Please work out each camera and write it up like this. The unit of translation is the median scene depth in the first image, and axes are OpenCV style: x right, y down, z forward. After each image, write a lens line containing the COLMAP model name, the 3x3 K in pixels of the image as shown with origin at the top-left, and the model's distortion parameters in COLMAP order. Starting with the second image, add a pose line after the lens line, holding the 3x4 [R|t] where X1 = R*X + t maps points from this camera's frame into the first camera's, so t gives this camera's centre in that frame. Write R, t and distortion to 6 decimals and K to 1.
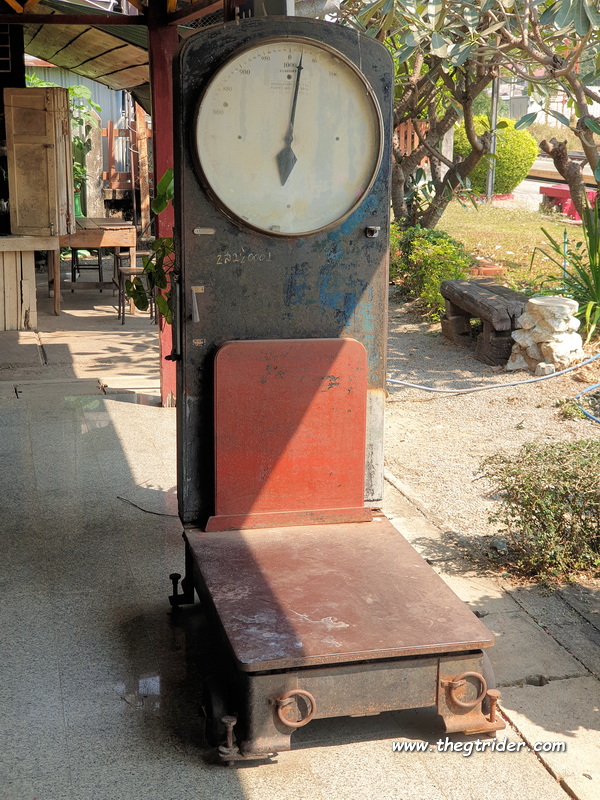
lens RADIAL K [[1211.0, 0, 298.4], [0, 1211.0, 400.2], [0, 0, 1]] dist [0.013772, 0.000000]
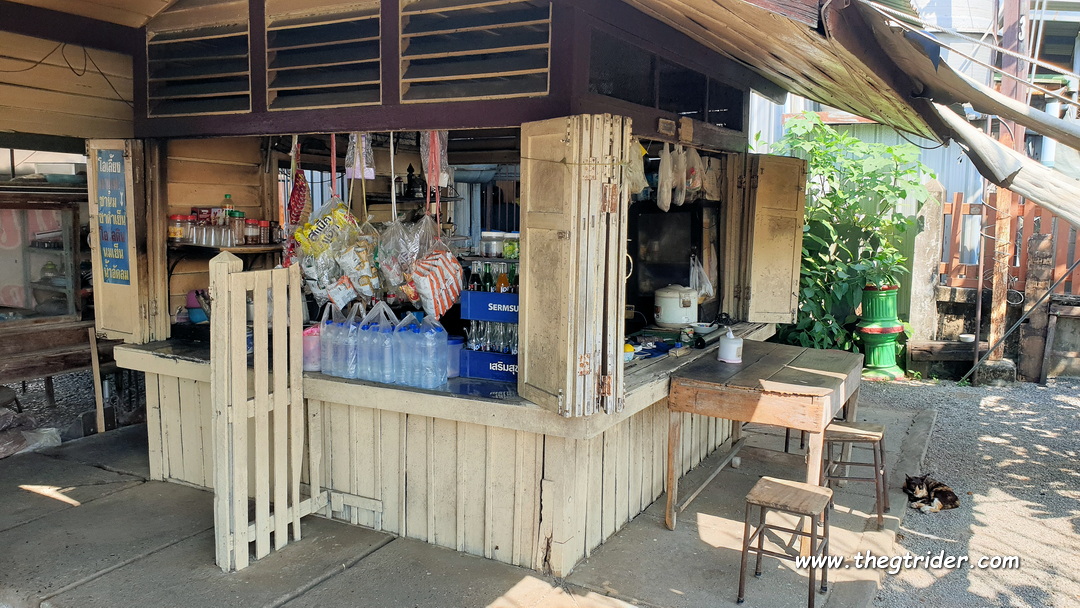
lens RADIAL K [[857.7, 0, 540.6], [0, 857.7, 298.9], [0, 0, 1]] dist [-0.038596, -0.002860]
pose [[0.720987, 0.086503, -0.687528, 0.014615], [-0.159320, 0.986291, -0.042982, -0.108563], [0.674385, 0.140526, 0.724884, 0.483284]]
